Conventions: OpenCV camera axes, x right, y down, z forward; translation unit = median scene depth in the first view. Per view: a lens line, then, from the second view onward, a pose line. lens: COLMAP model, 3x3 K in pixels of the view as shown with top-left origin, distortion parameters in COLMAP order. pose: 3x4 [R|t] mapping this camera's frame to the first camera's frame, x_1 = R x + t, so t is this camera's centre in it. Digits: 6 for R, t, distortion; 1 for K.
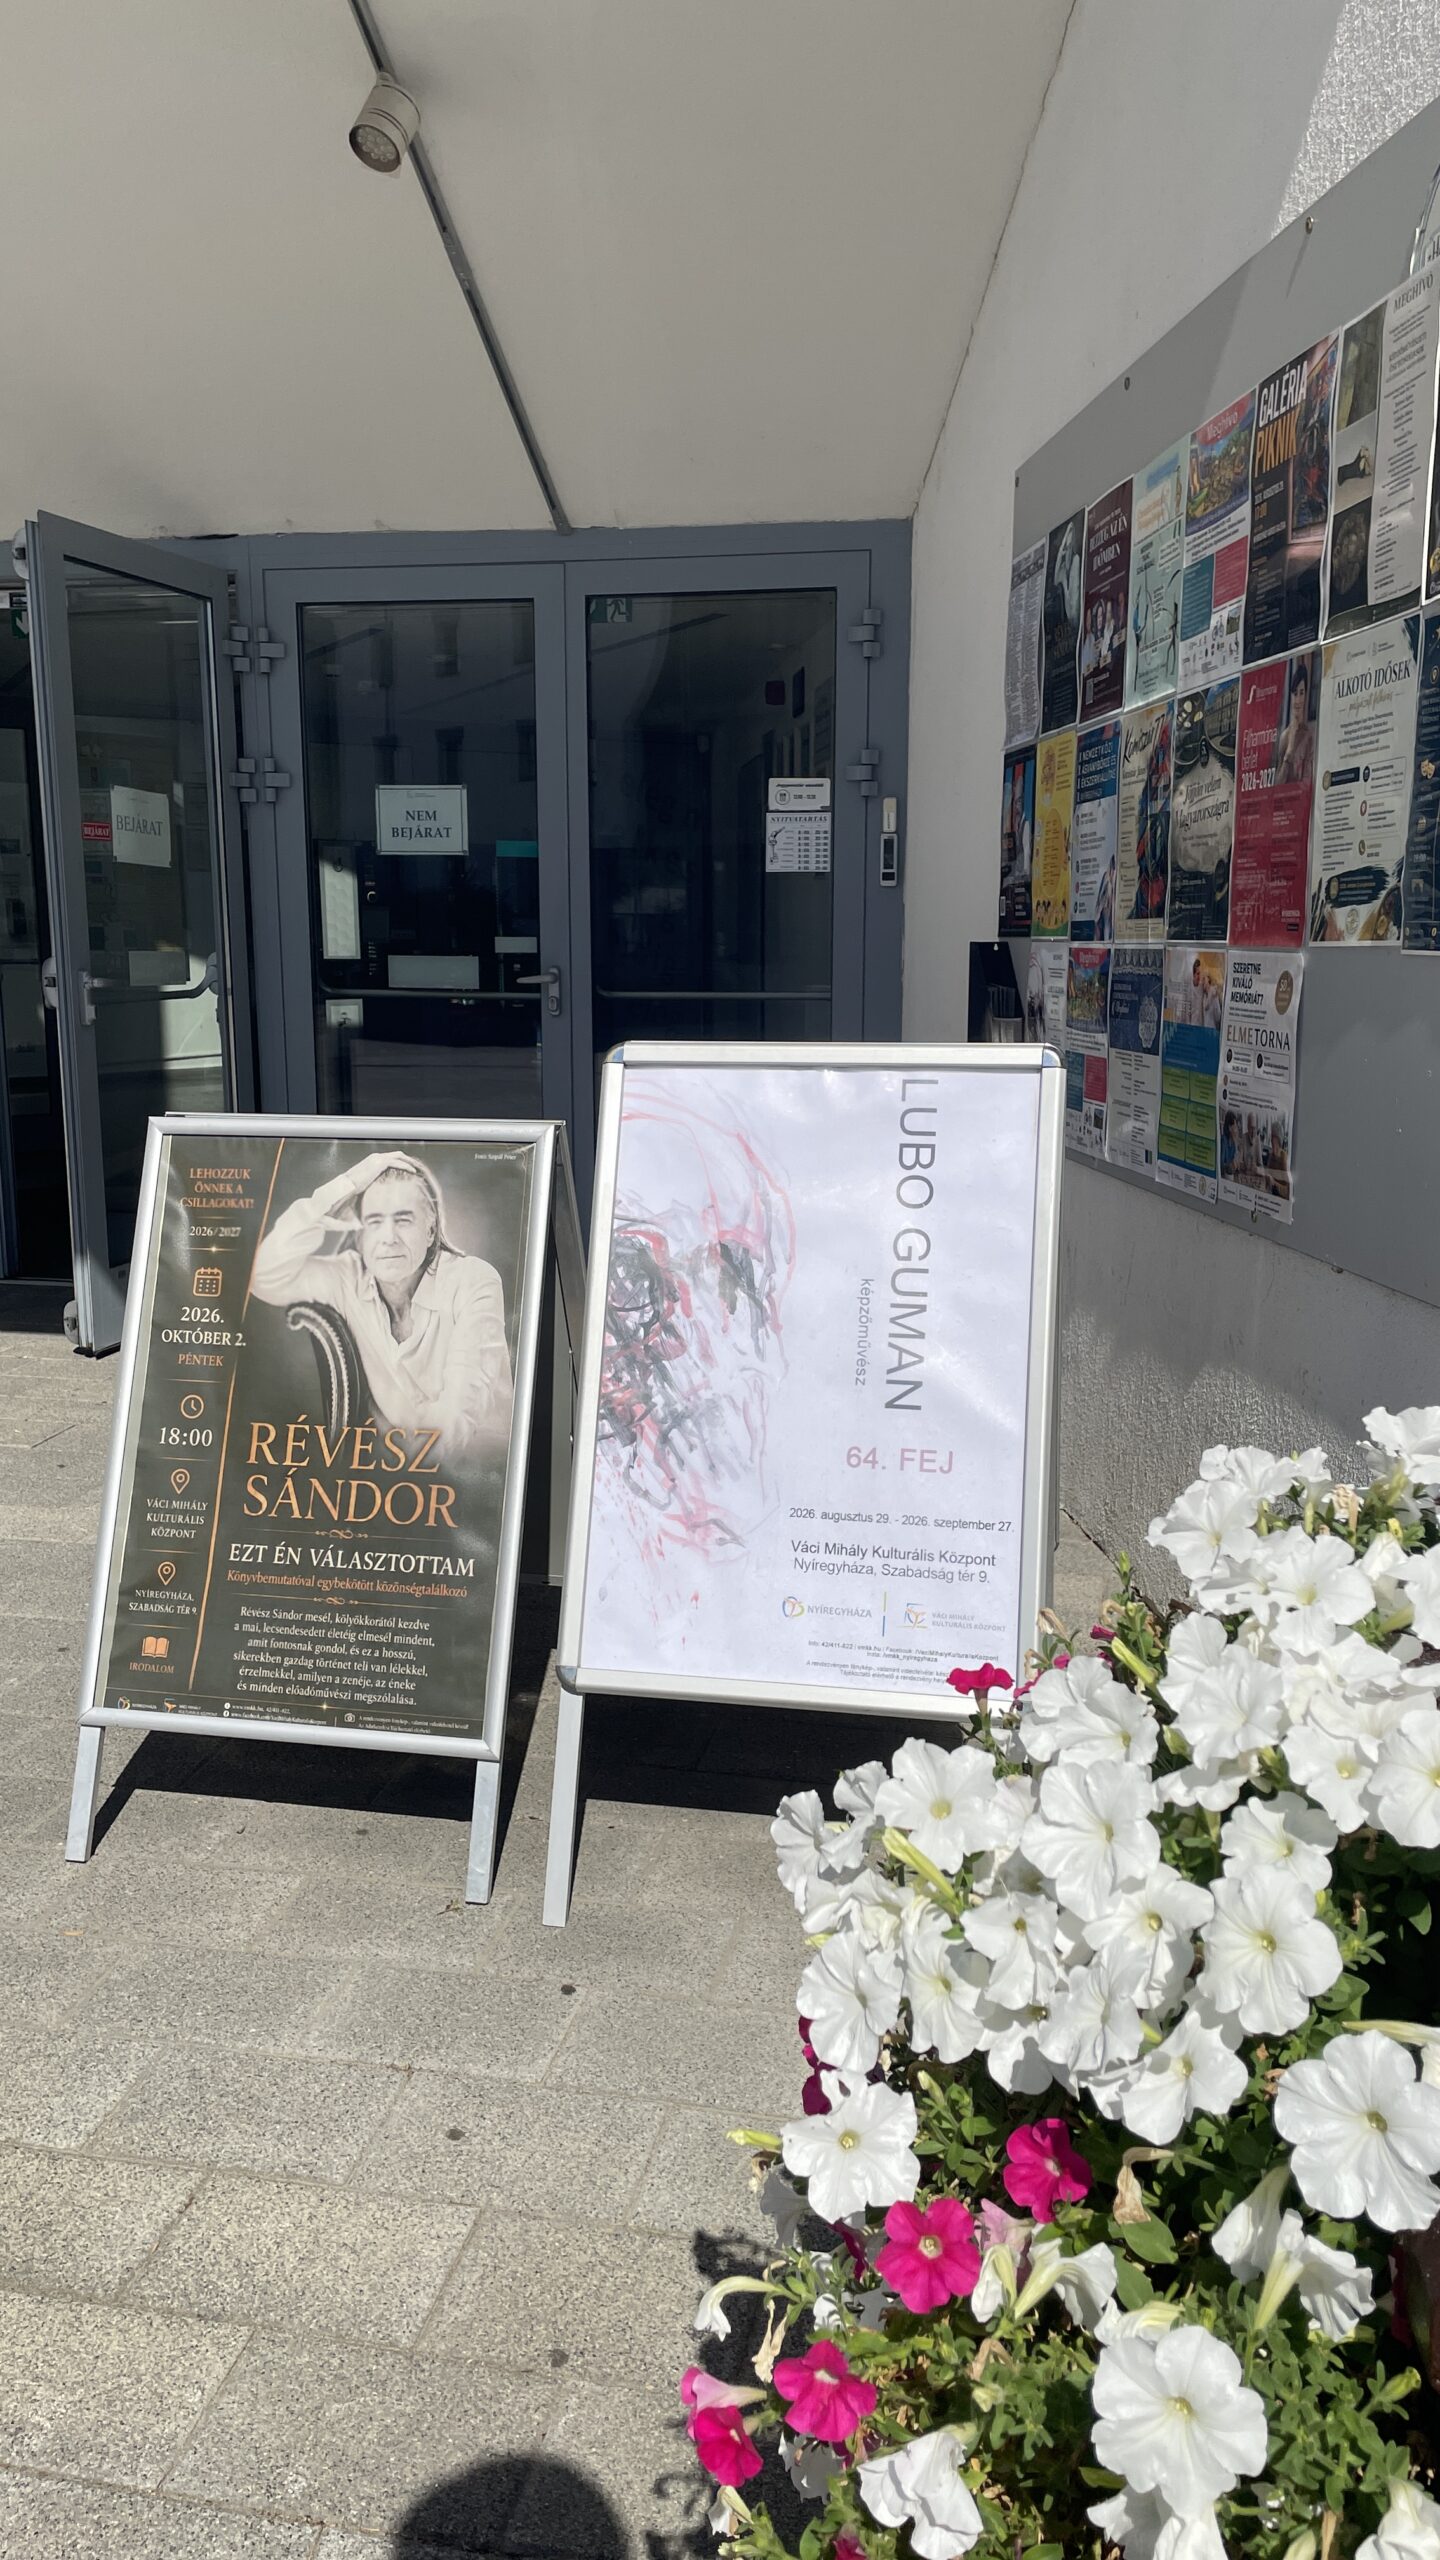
lens RADIAL K [[1922.7, 0, 720.0], [0, 1922.7, 1280.0], [0, 0, 1]] dist [0.089486, -0.112734]
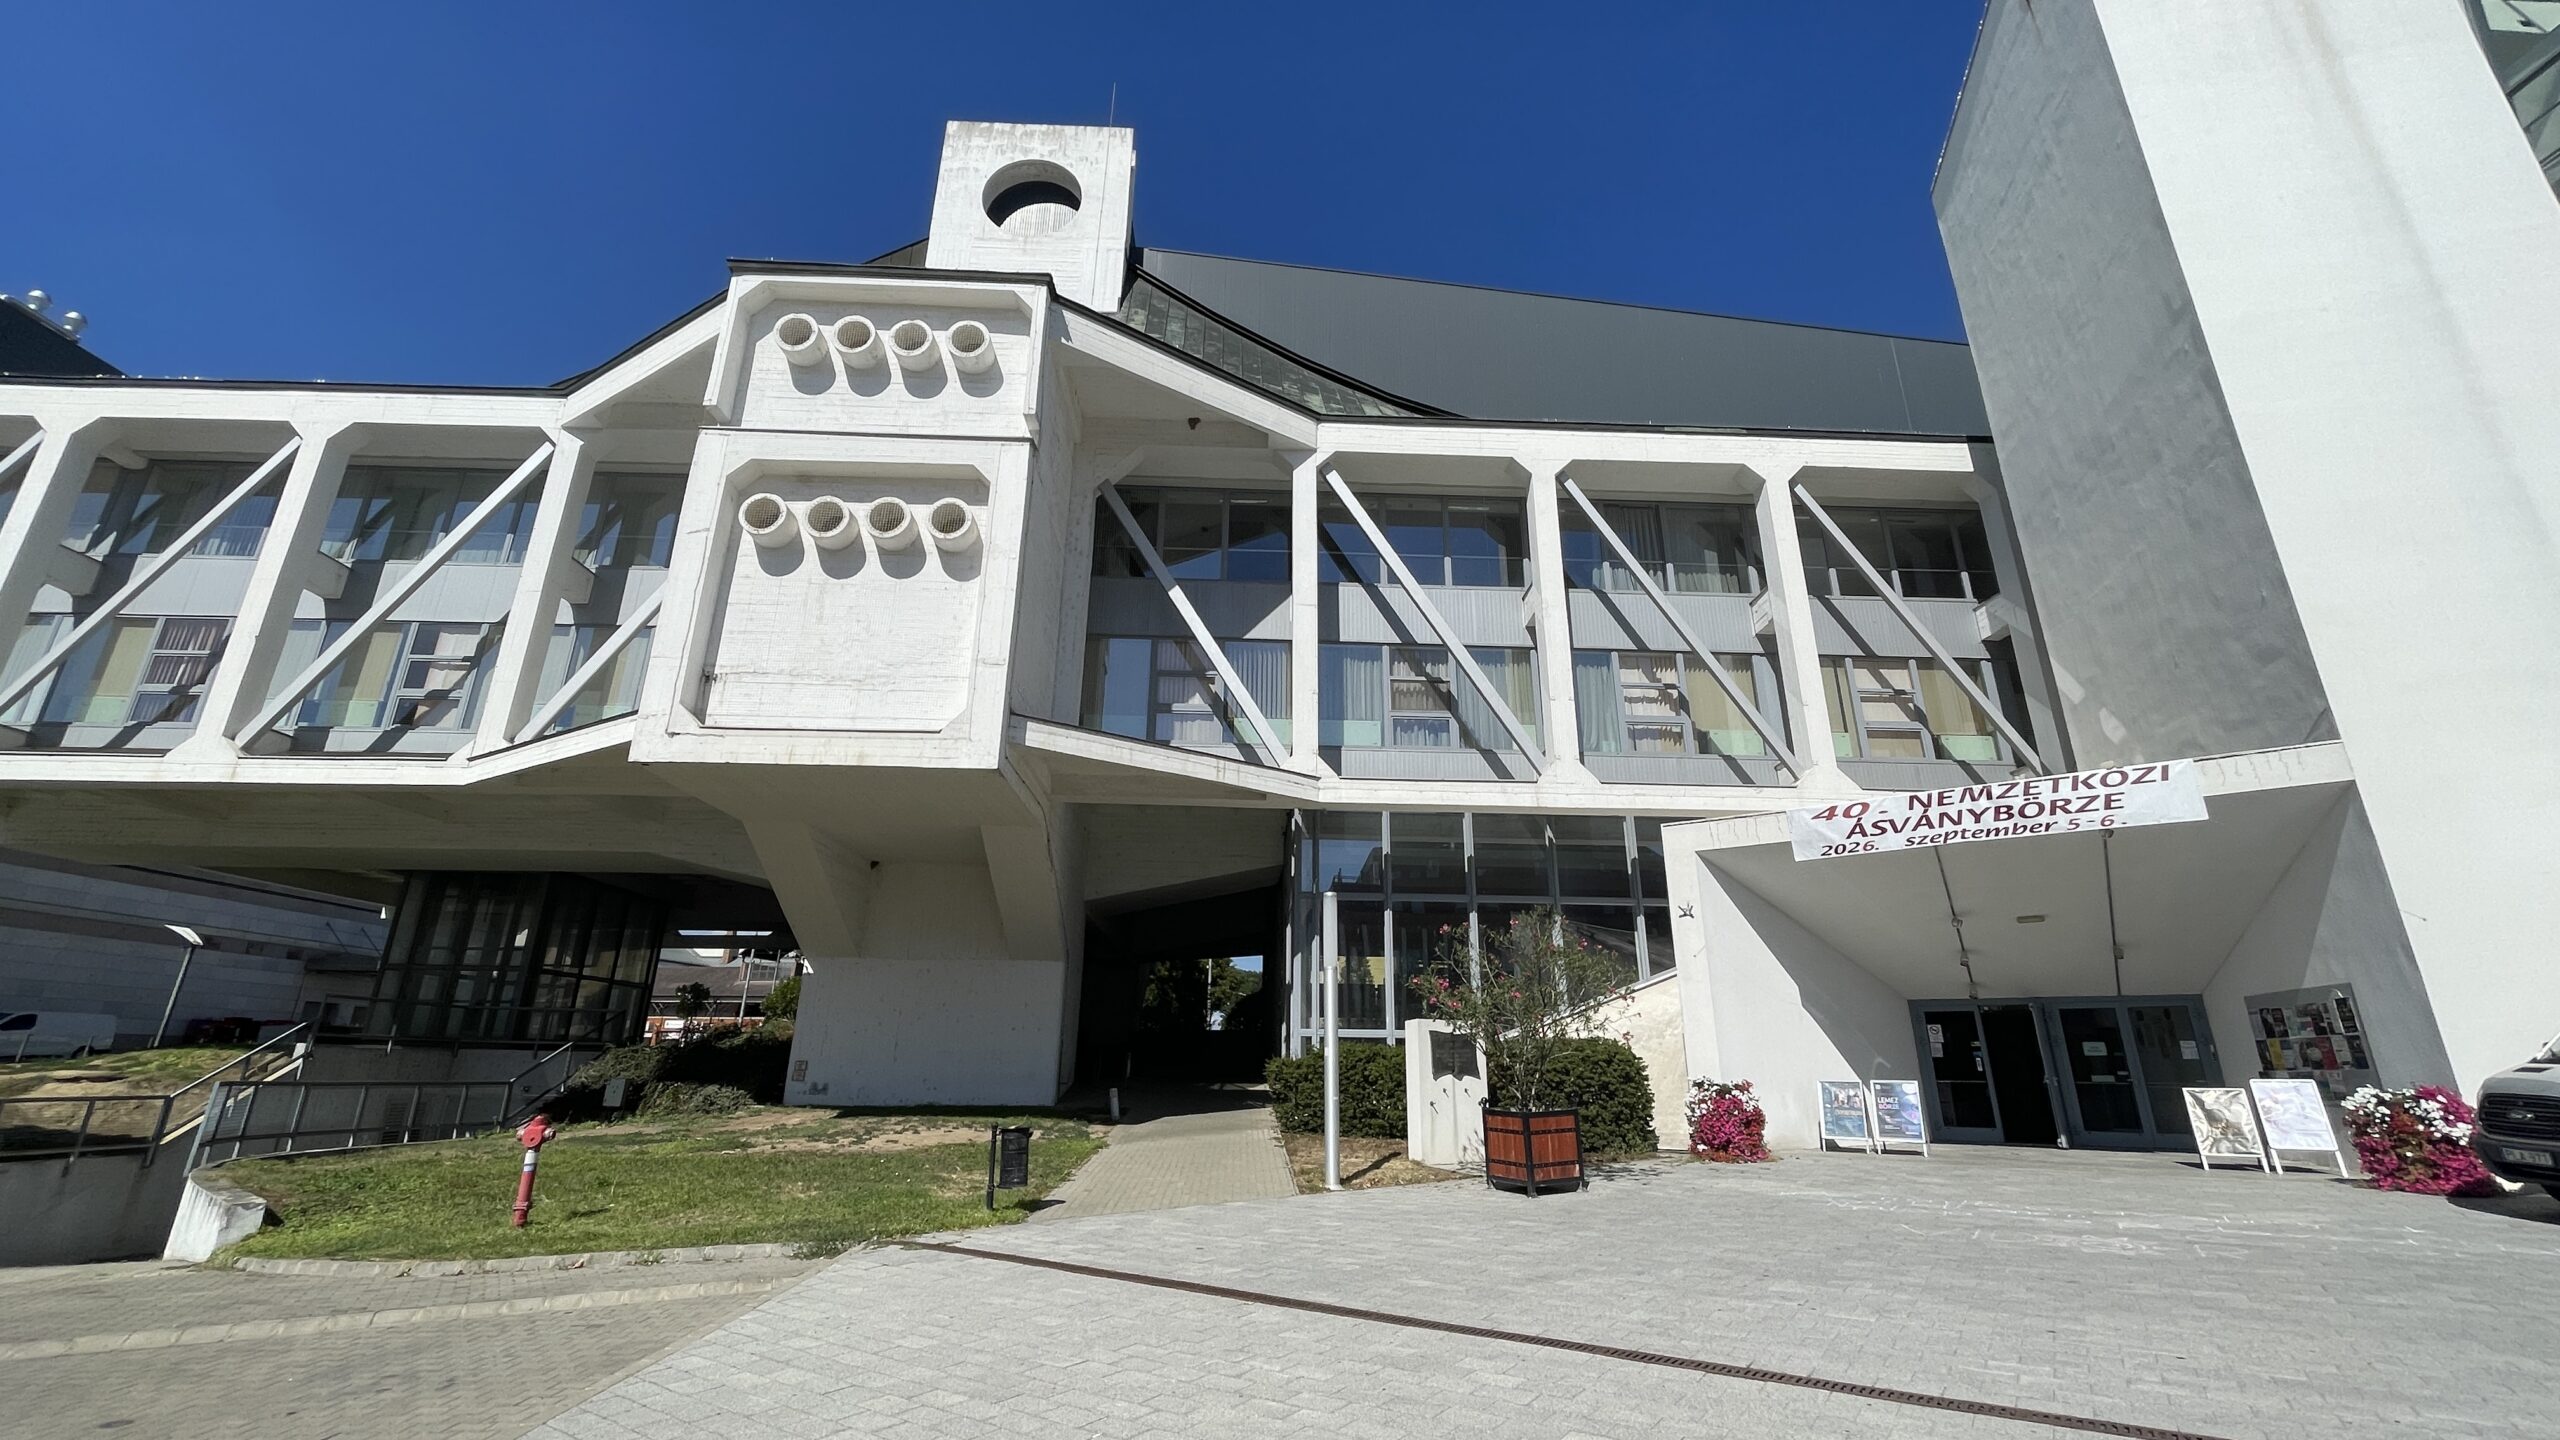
lens RADIAL K [[1028.4, 0, 1280.0], [0, 1028.4, 720.0], [0, 0, 1]] dist [-0.006334, 0.000078]
pose [[0.914754, -0.111672, -0.388272, -1.494510], [-0.094356, 0.875411, -0.474080, 0.767723], [0.392839, 0.470303, 0.790248, -3.734352]]
